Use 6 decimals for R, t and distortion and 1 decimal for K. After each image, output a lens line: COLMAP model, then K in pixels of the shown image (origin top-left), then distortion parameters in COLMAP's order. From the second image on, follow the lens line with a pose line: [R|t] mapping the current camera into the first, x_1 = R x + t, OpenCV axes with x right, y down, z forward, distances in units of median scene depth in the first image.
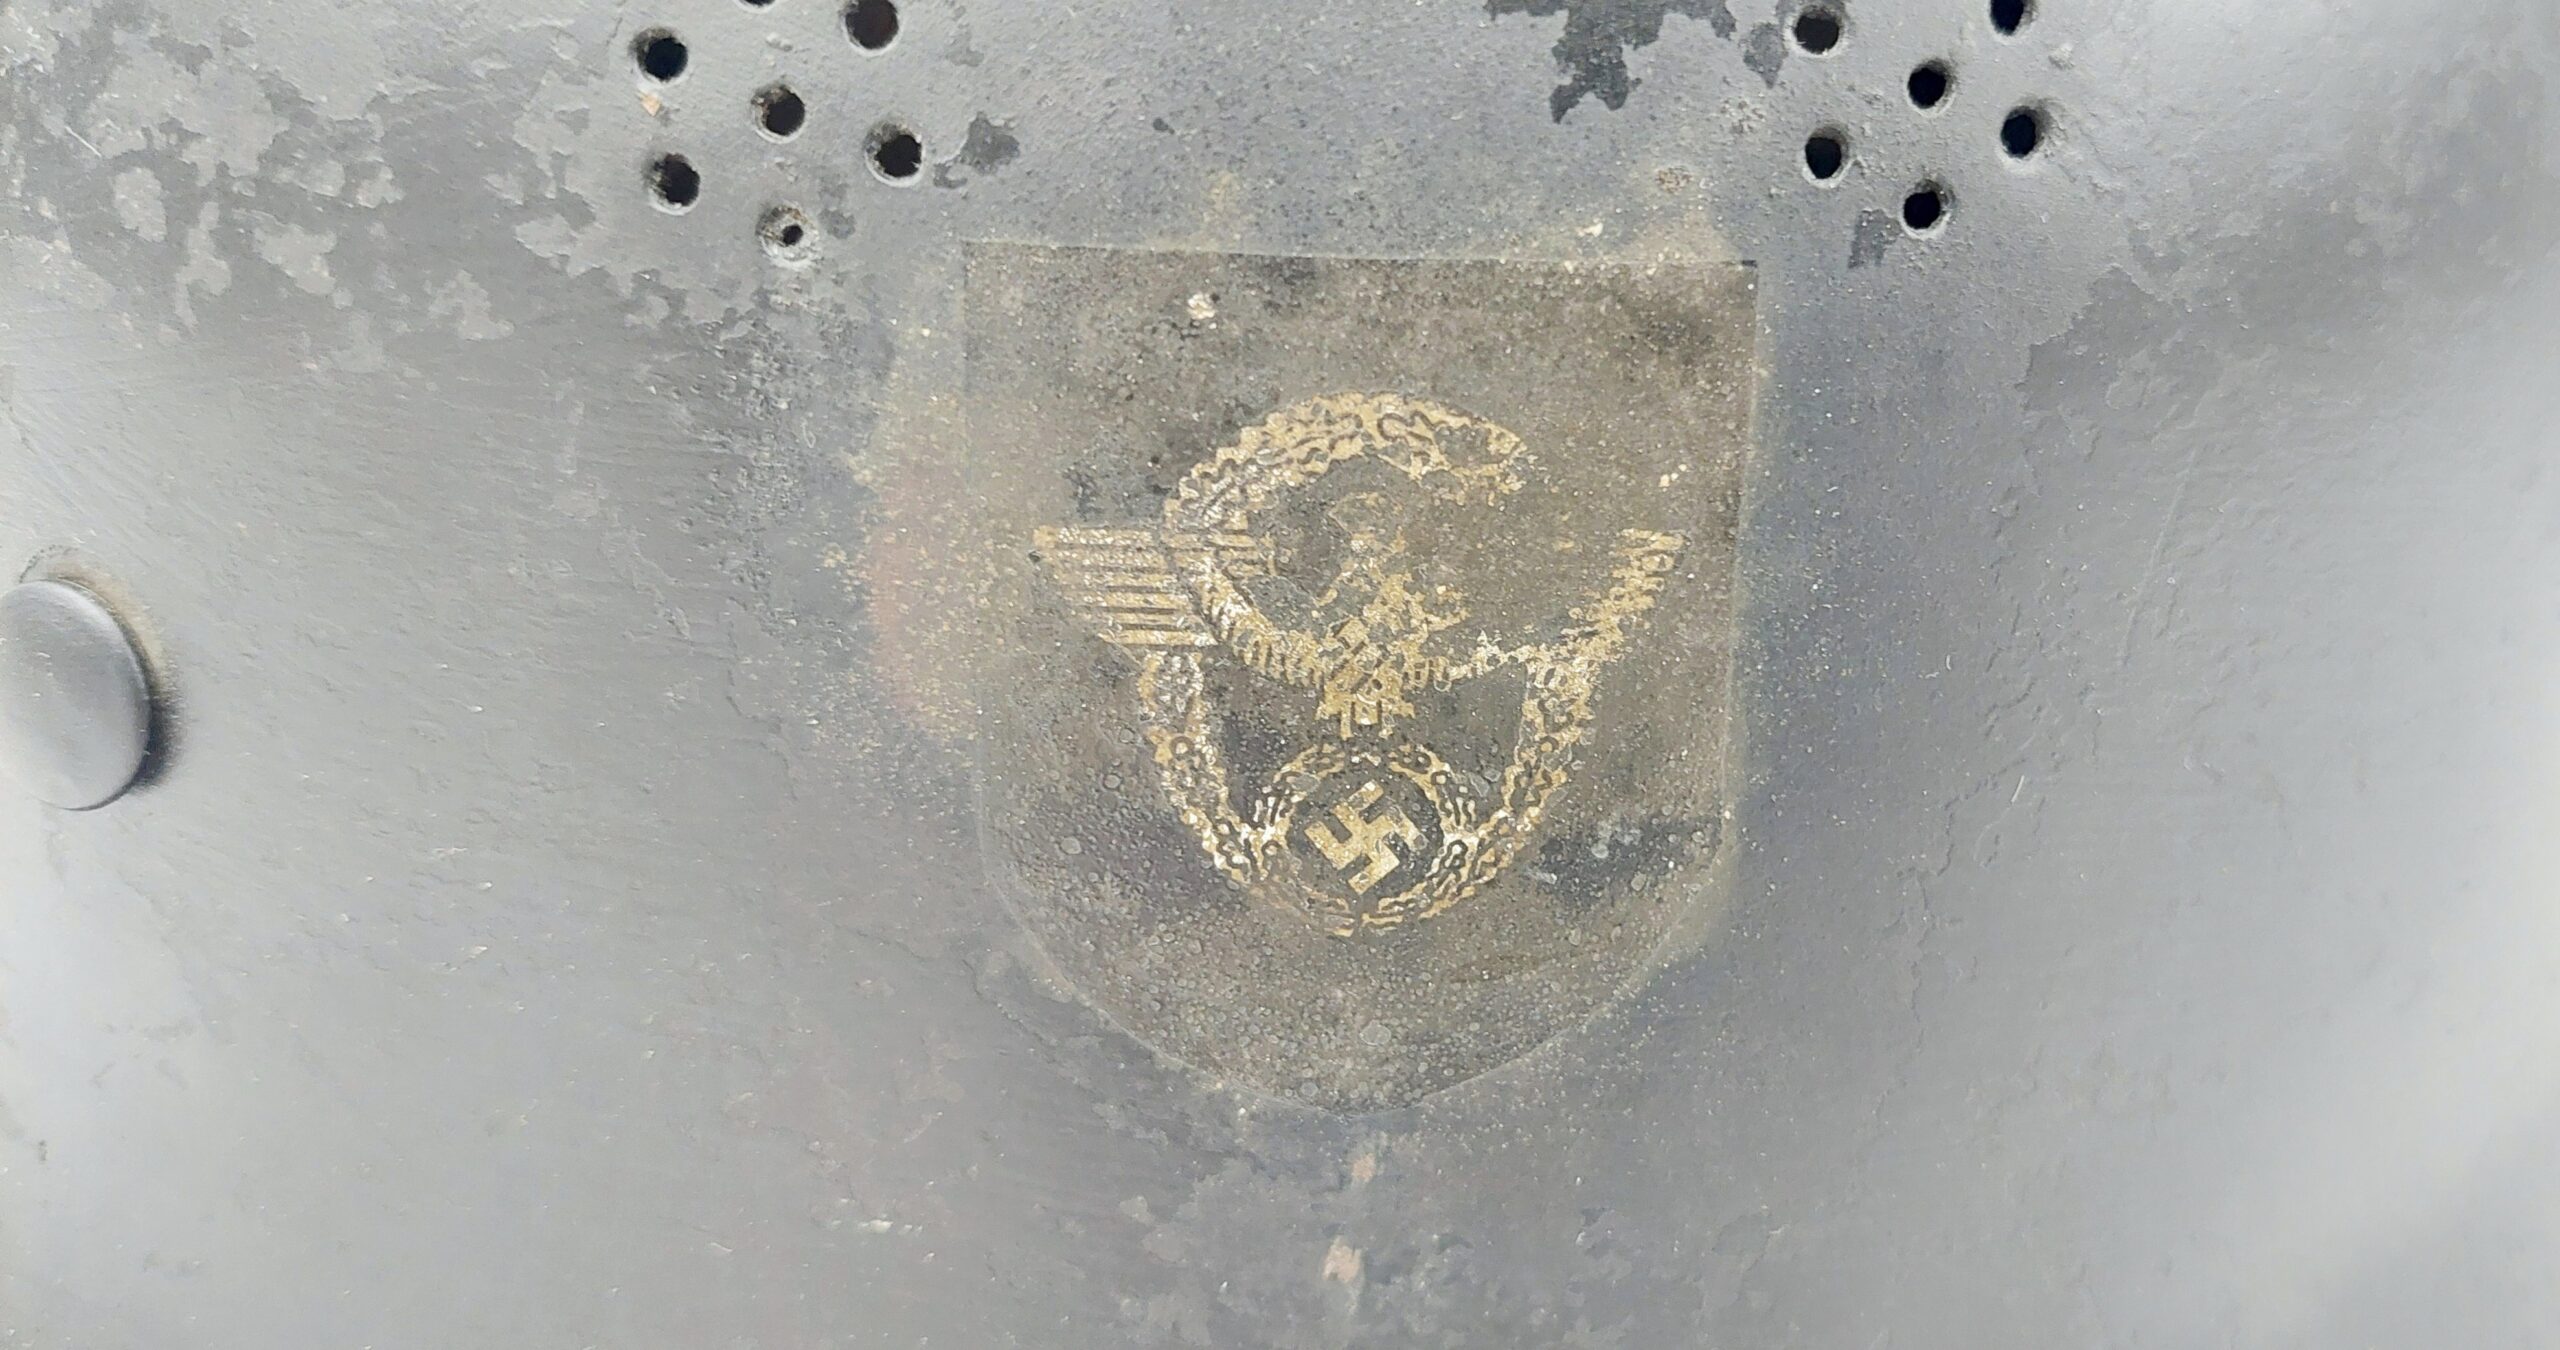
lens RADIAL K [[2028.9, 0, 1288.1], [0, 2028.9, 672.4], [0, 0, 1]] dist [-0.033544, -0.002734]
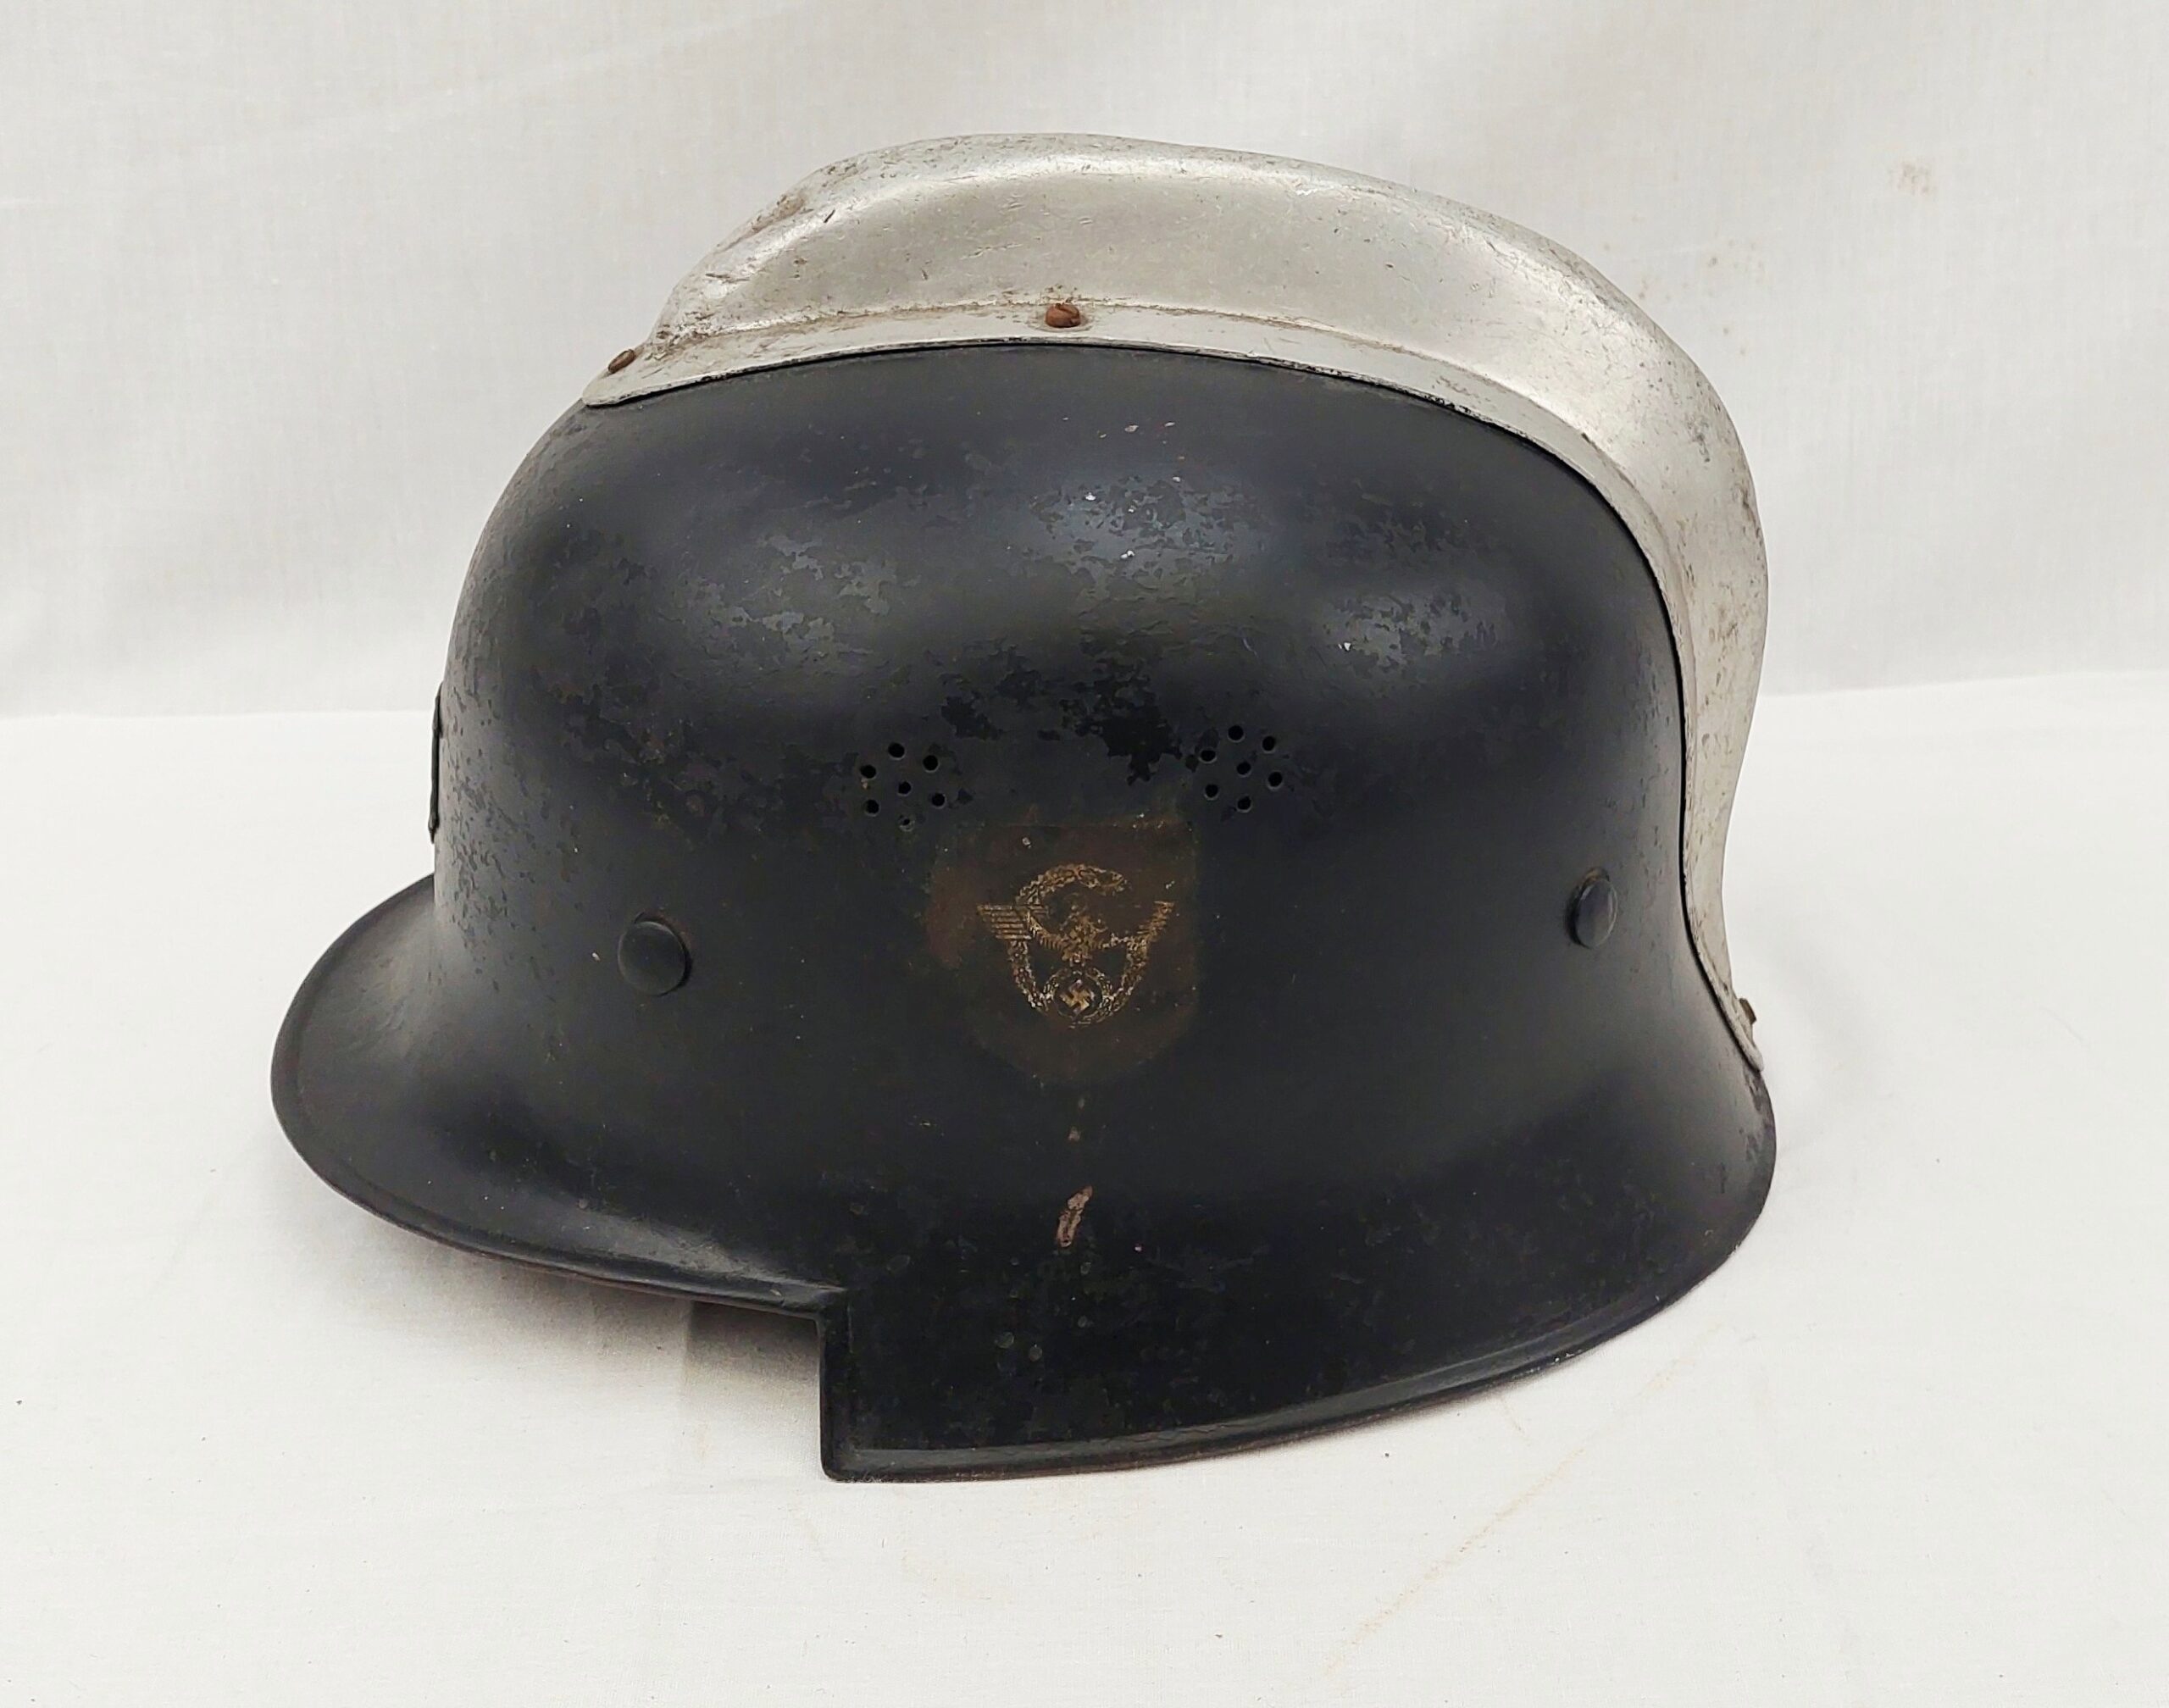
lens RADIAL K [[1699.7, 0, 1082.2], [0, 1699.7, 860.0], [0, 0, 1]] dist [-0.012827, -0.000874]
pose [[0.999881, -0.012968, 0.008380, 0.025673], [0.013088, 0.999809, -0.014481, -0.100070], [-0.008190, 0.014589, 0.999860, -1.761930]]
